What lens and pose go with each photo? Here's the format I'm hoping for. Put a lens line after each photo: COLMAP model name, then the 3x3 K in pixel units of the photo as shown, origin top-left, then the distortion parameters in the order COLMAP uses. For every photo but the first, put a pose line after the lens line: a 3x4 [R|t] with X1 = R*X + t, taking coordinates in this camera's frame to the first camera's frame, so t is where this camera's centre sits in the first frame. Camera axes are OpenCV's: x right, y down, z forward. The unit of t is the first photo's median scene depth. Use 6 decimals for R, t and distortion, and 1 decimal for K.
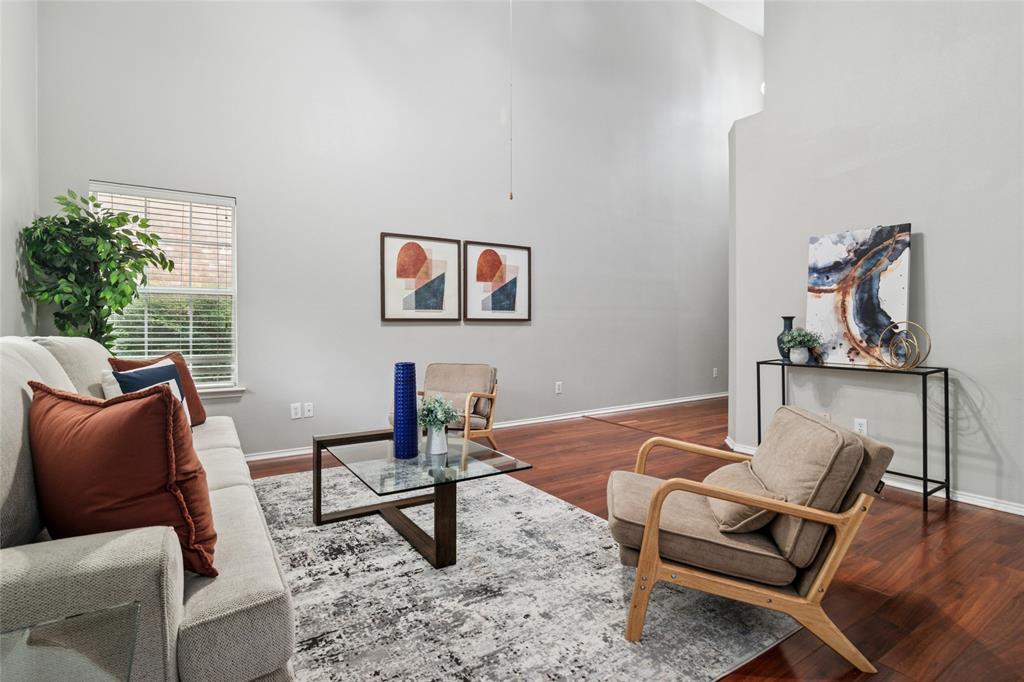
lens RADIAL K [[499.7, 0, 514.3], [0, 499.7, 336.5], [0, 0, 1]] dist [-0.003680, 0.002125]
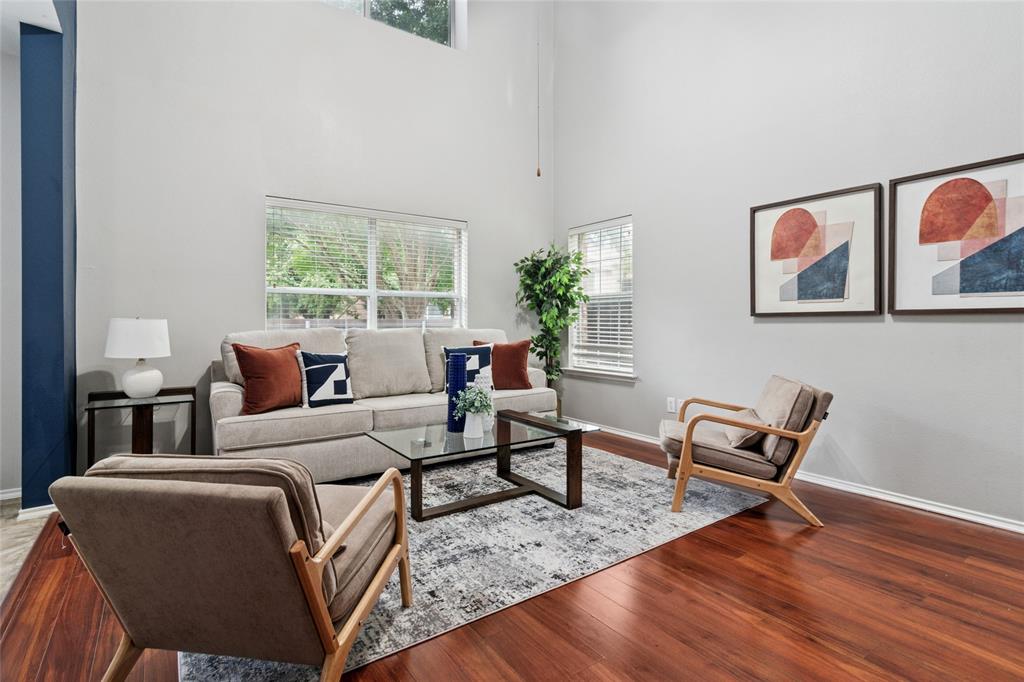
lens RADIAL K [[499.7, 0, 507.9], [0, 499.7, 324.9], [0, 0, 1]] dist [-0.003680, 0.002125]
pose [[0.023288, 0.007207, -0.999703, 0.527256], [-0.017766, 0.999819, 0.006794, -0.015587], [0.999571, 0.017602, 0.023412, 0.570947]]
